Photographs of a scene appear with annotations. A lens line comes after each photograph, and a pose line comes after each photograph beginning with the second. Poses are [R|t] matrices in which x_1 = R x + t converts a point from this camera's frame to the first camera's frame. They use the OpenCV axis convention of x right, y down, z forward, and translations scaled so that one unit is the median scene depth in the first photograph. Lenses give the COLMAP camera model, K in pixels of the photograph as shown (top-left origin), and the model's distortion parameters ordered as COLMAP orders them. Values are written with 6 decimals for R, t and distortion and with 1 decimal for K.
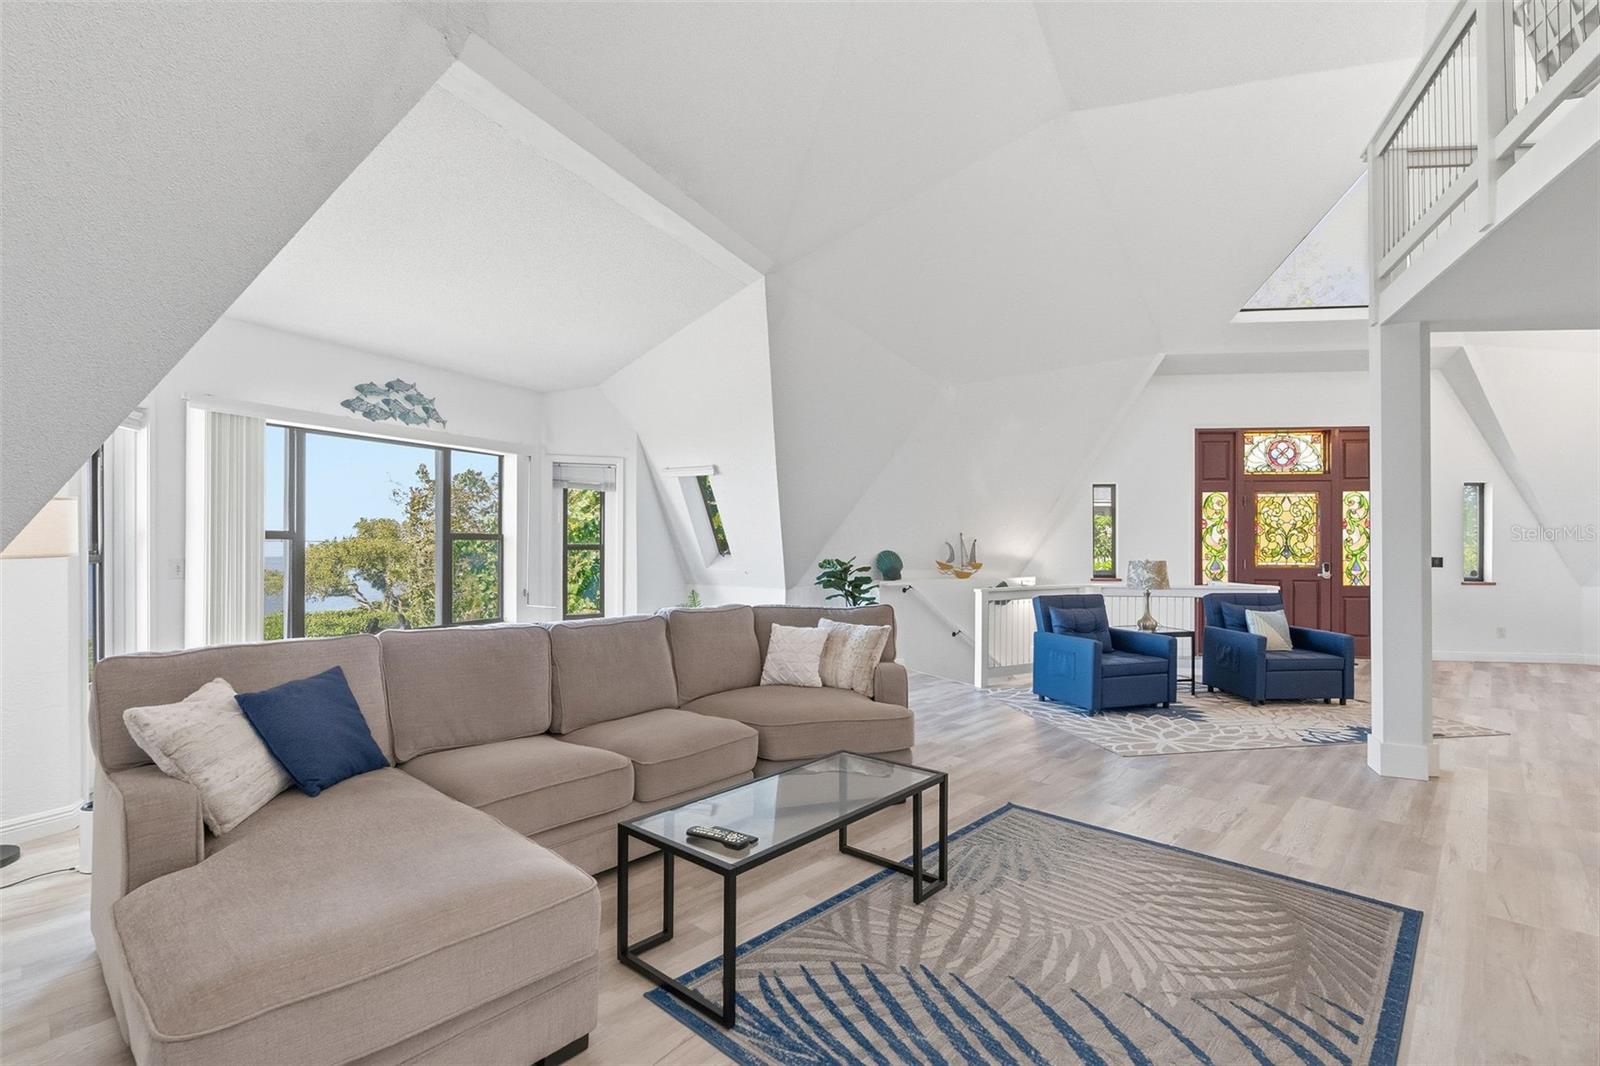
lens RADIAL K [[744.8, 0, 807.2], [0, 744.8, 538.3], [0, 0, 1]] dist [-0.004362, 0.001231]
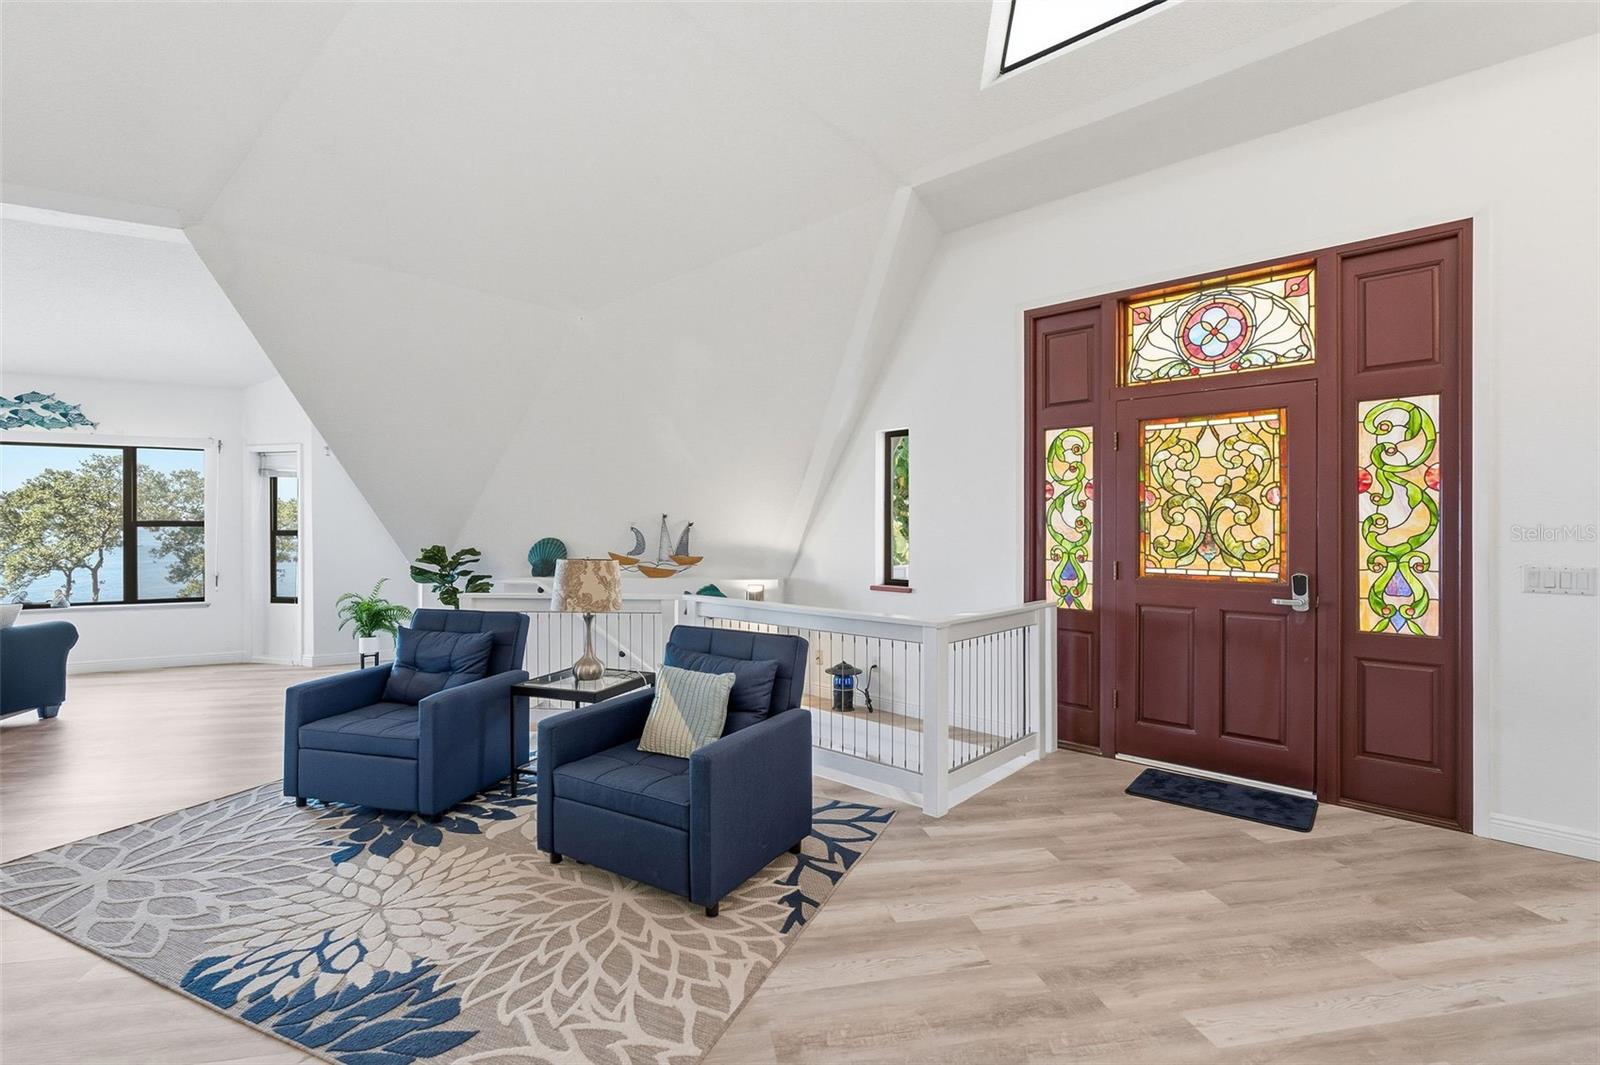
lens RADIAL K [[744.8, 0, 786.5], [0, 744.8, 527.6], [0, 0, 1]] dist [-0.004362, 0.001231]
pose [[0.803474, -0.001671, -0.595337, 0.707309], [0.006014, 0.999968, 0.005310, 0.002577], [0.595309, -0.007846, 0.803459, 0.478325]]
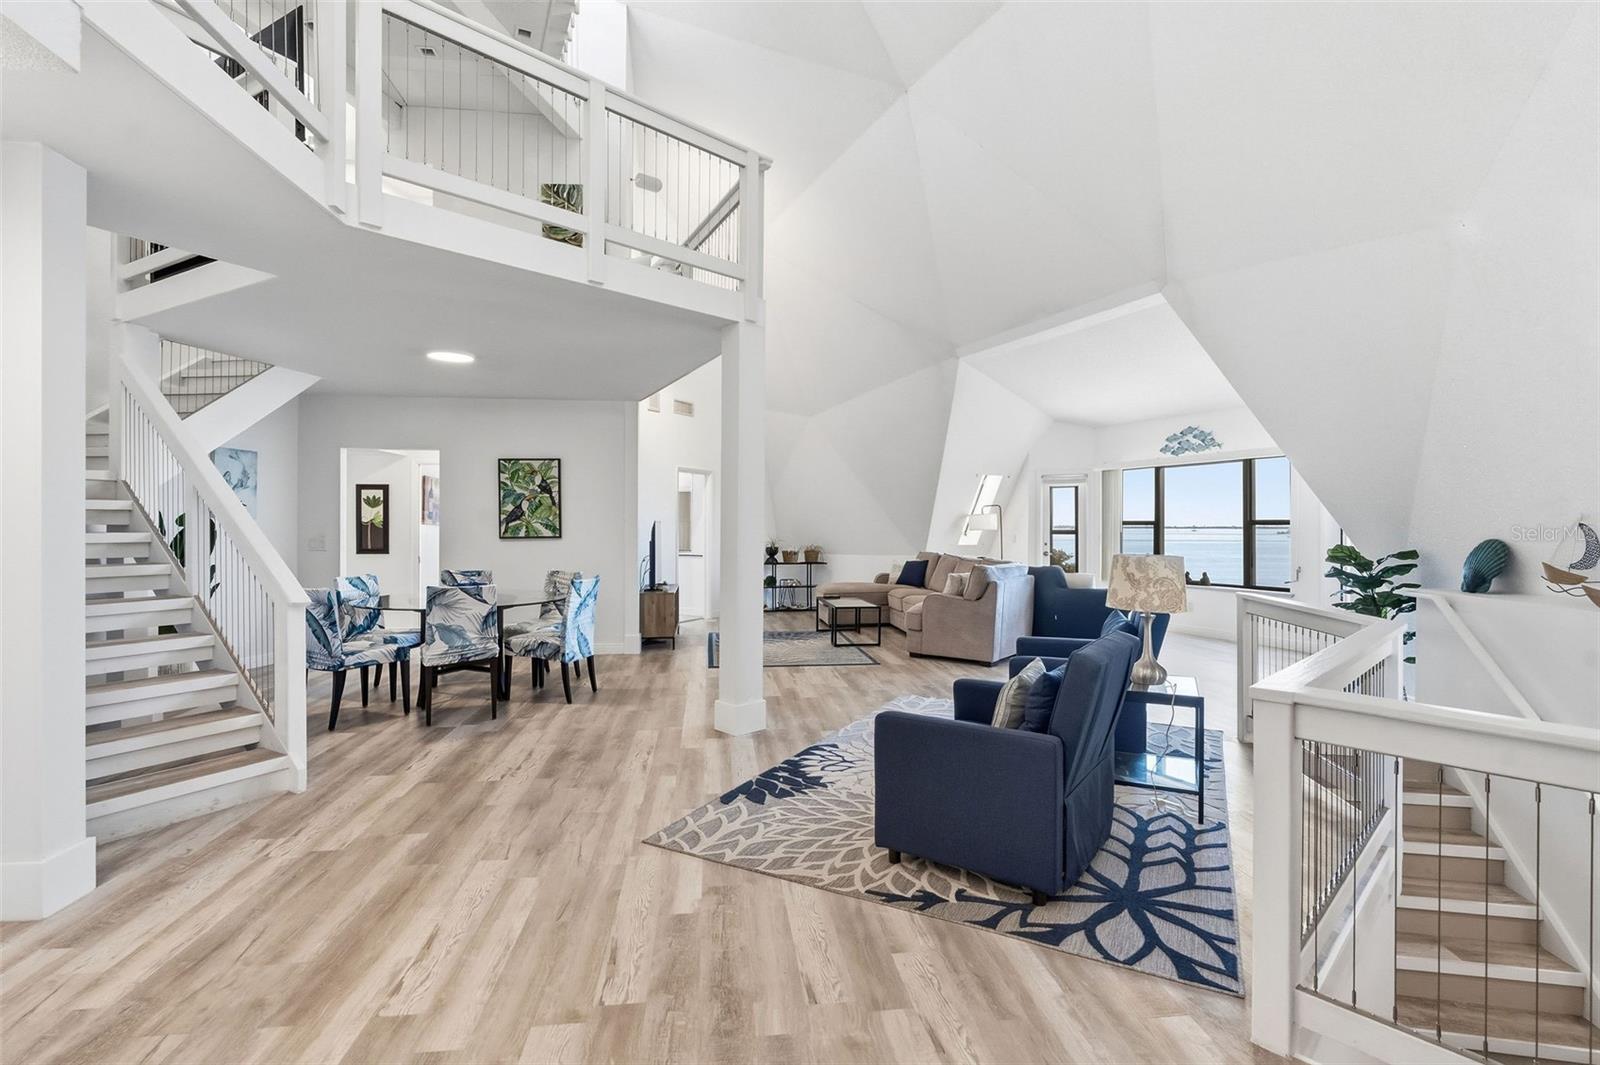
lens RADIAL K [[744.8, 0, 785.9], [0, 744.8, 530.6], [0, 0, 1]] dist [-0.004362, 0.001231]
pose [[-0.664185, -0.000663, -0.747568, 0.791884], [-0.000409, 1.000000, -0.000524, 0.009779], [0.747568, -0.000042, -0.664186, 0.894583]]
